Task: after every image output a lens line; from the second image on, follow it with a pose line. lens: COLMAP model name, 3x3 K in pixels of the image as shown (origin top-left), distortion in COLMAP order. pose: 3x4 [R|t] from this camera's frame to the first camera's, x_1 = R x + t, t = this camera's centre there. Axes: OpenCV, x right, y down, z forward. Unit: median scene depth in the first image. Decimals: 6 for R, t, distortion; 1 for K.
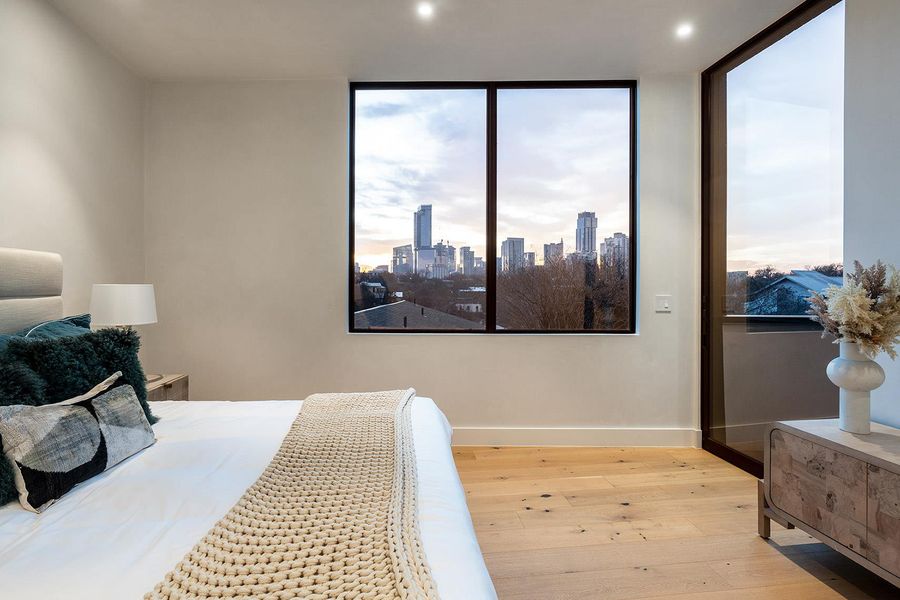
lens RADIAL K [[448.5, 0, 453.1], [0, 448.5, 293.2], [0, 0, 1]] dist [-0.001549, 0.000881]
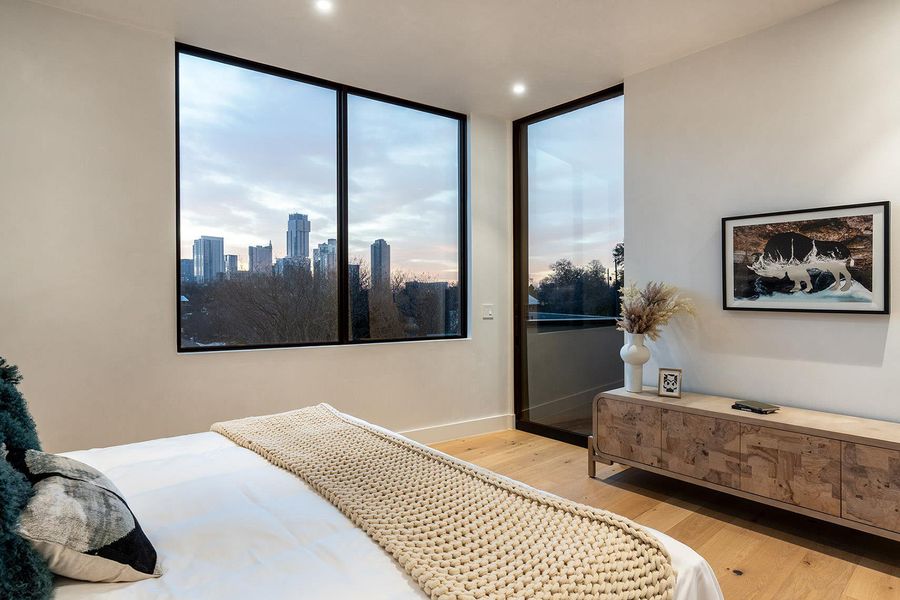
lens RADIAL K [[491.5, 0, 452.6], [0, 491.5, 305.3], [0, 0, 1]] dist [-0.000350, 0.000165]
pose [[0.825018, -0.007401, 0.565058, -0.341006], [0.004610, 0.999969, 0.006365, -0.001022], [-0.565087, -0.002646, 0.825027, -0.010178]]
